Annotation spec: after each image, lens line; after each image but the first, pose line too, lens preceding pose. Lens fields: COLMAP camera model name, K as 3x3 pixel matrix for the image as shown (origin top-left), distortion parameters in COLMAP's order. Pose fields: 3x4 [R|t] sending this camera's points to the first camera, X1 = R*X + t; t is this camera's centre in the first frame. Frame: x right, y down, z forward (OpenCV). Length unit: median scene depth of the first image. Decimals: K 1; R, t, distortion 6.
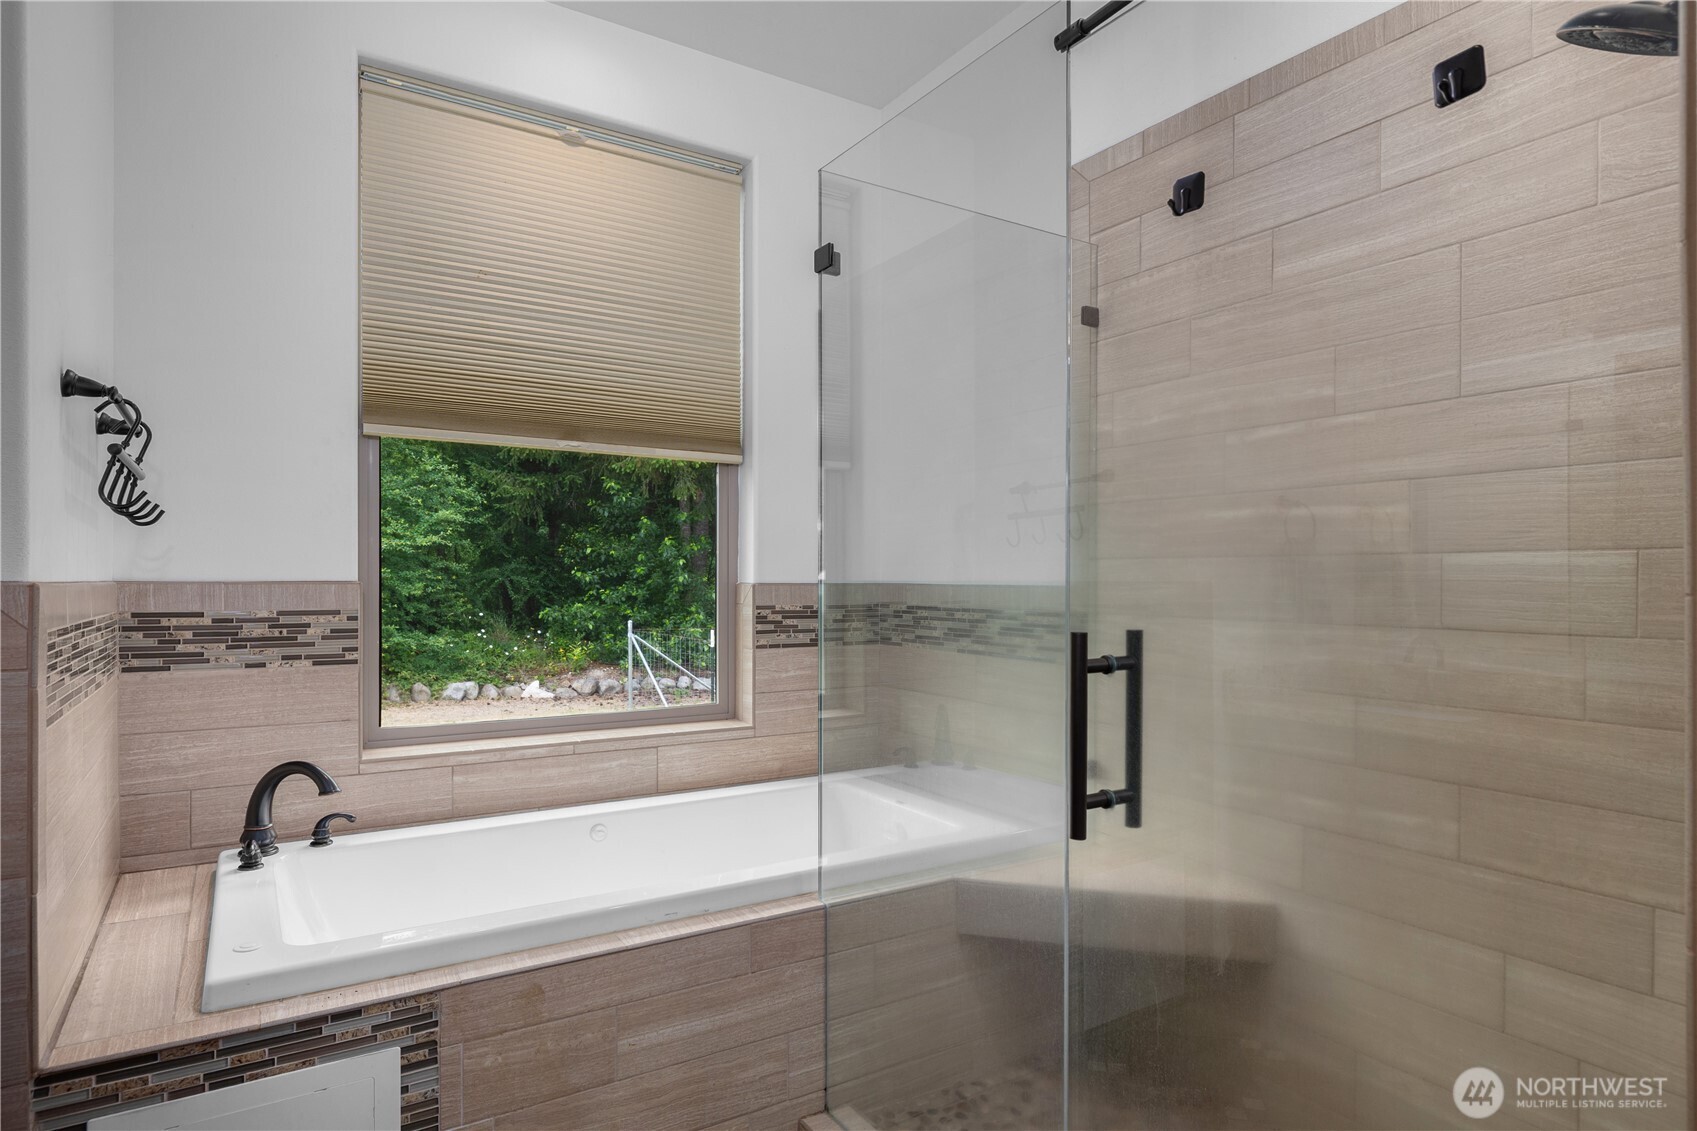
lens RADIAL K [[915.4, 0, 865.5], [0, 915.4, 588.7], [0, 0, 1]] dist [-0.004161, 0.000540]
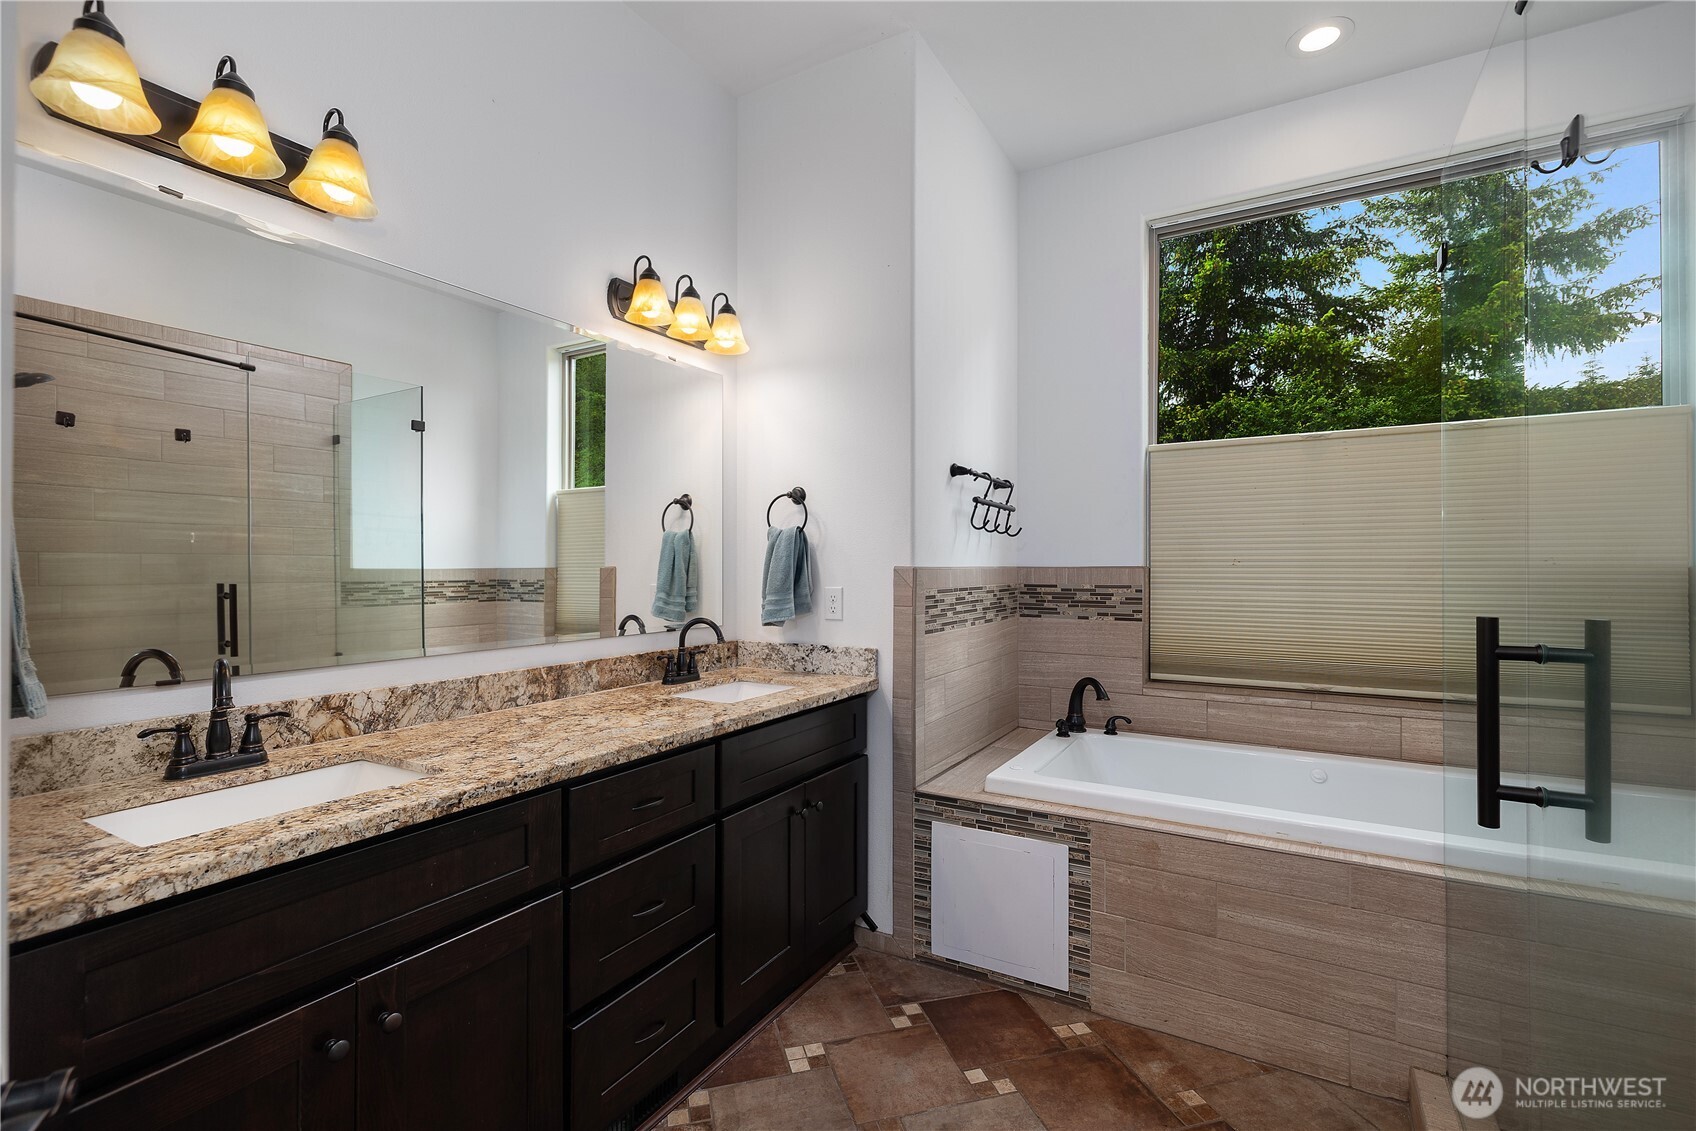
lens RADIAL K [[727.8, 0, 863.8], [0, 727.8, 568.8], [0, 0, 1]] dist [-0.001854, 0.000351]
pose [[0.492147, 0.001439, -0.870511, 0.413440], [-0.005394, 0.999984, -0.001397, 0.000052], [0.870495, 0.005383, 0.492148, 0.019120]]
